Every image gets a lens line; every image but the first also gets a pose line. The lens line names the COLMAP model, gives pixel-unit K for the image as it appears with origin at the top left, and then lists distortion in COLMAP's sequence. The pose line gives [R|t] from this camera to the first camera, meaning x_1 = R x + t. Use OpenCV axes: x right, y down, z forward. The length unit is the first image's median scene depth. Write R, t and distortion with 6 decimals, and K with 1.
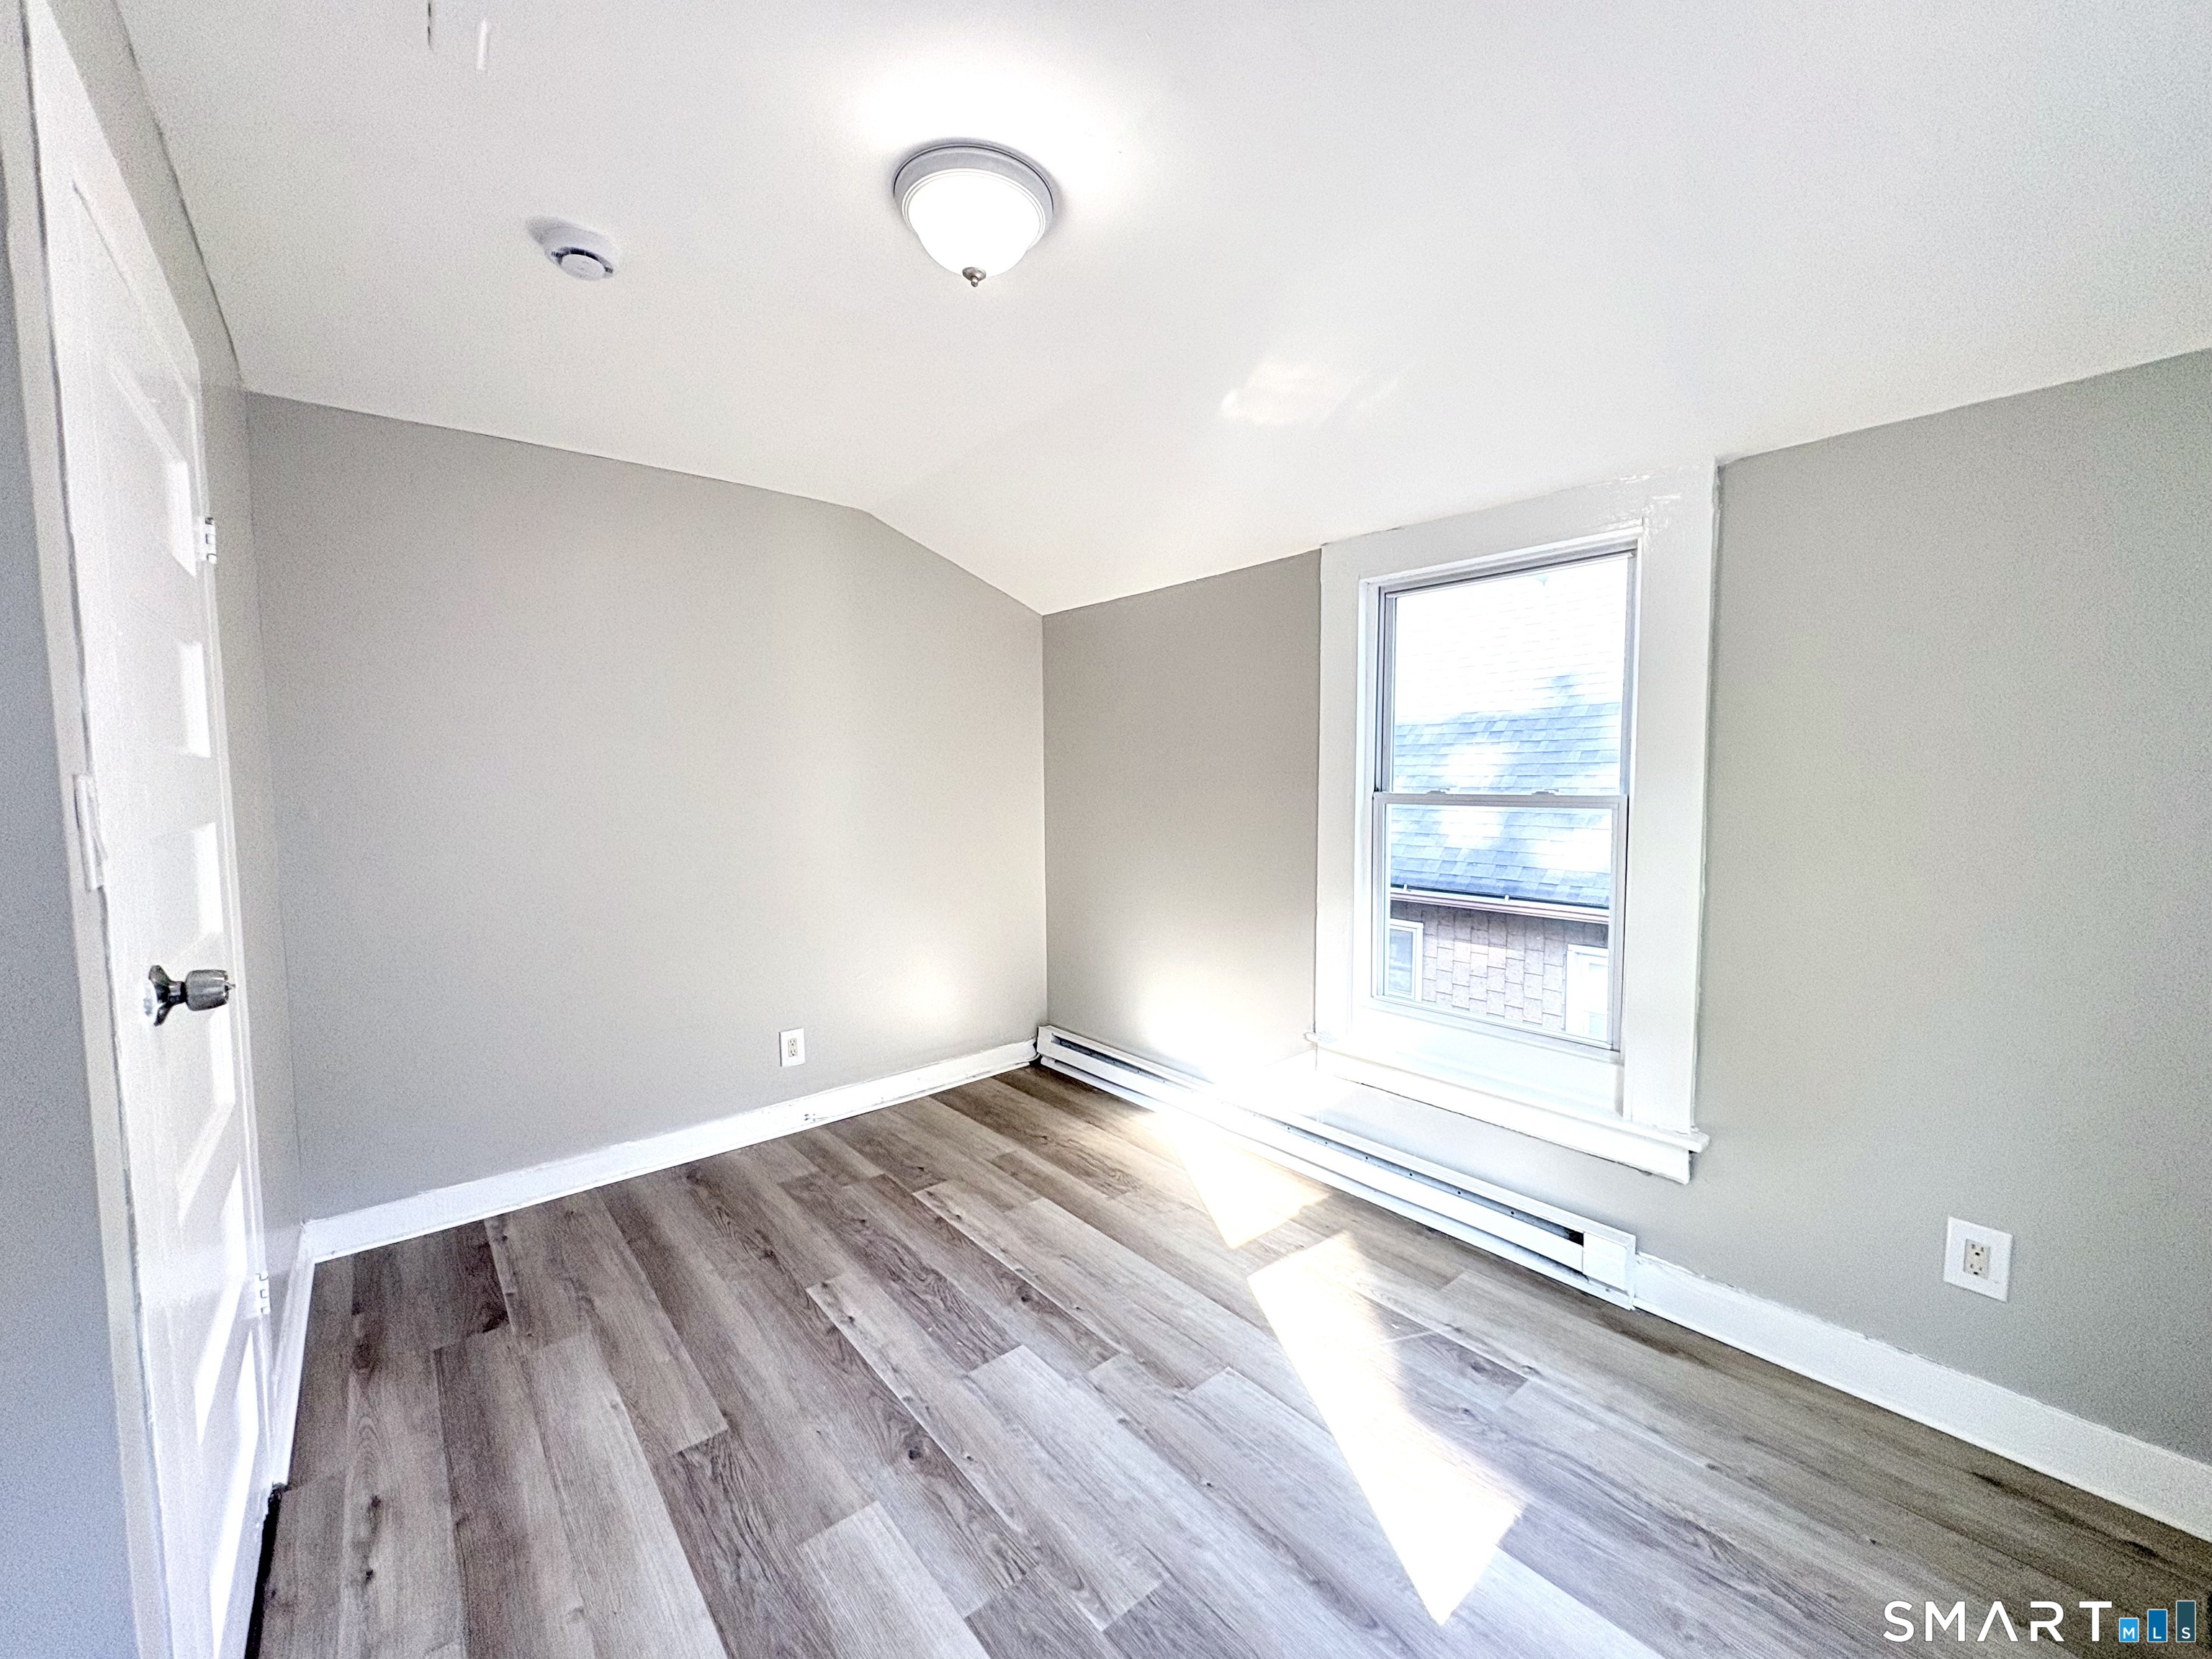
lens RADIAL K [[882.2, 0, 1108.3], [0, 882.2, 834.3], [0, 0, 1]] dist [-0.000828, -0.000151]
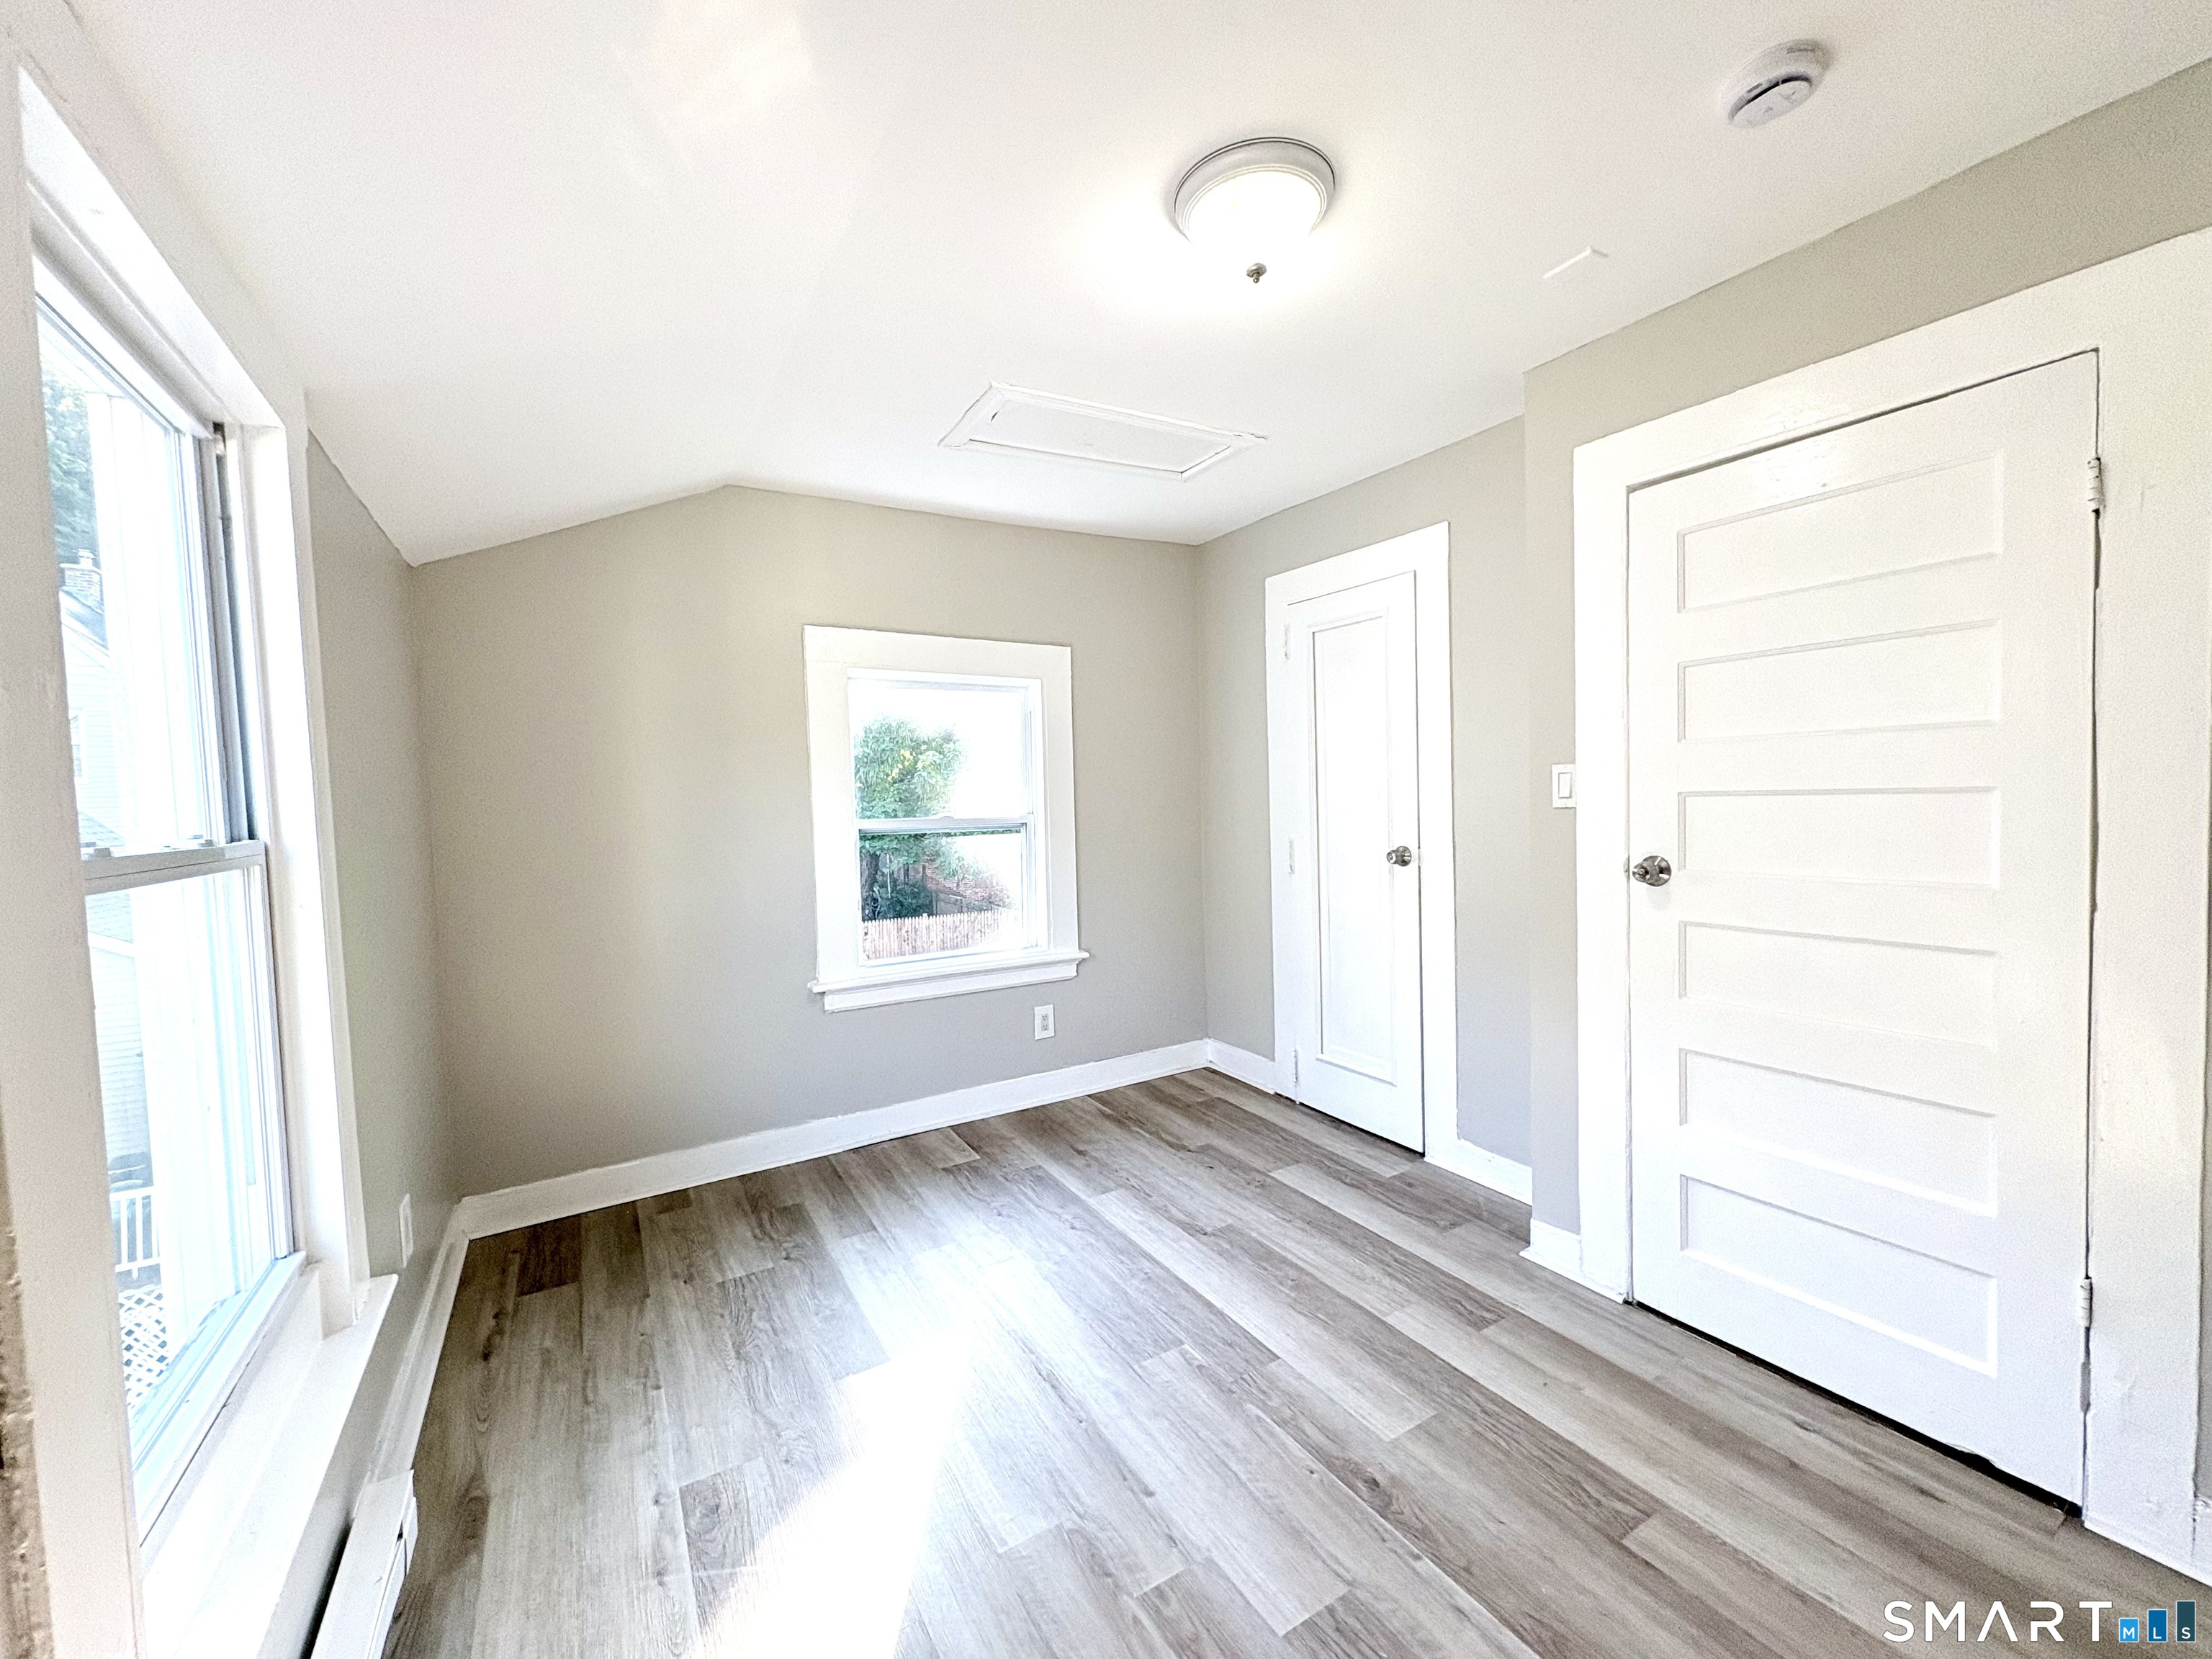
lens RADIAL K [[882.2, 0, 1104.2], [0, 882.2, 830.9], [0, 0, 1]] dist [-0.000828, -0.000151]
pose [[-0.987301, 0.034265, 0.155123, -0.107685], [0.051302, 0.992914, 0.107191, -0.110319], [-0.150351, 0.113788, -0.982063, 1.926217]]
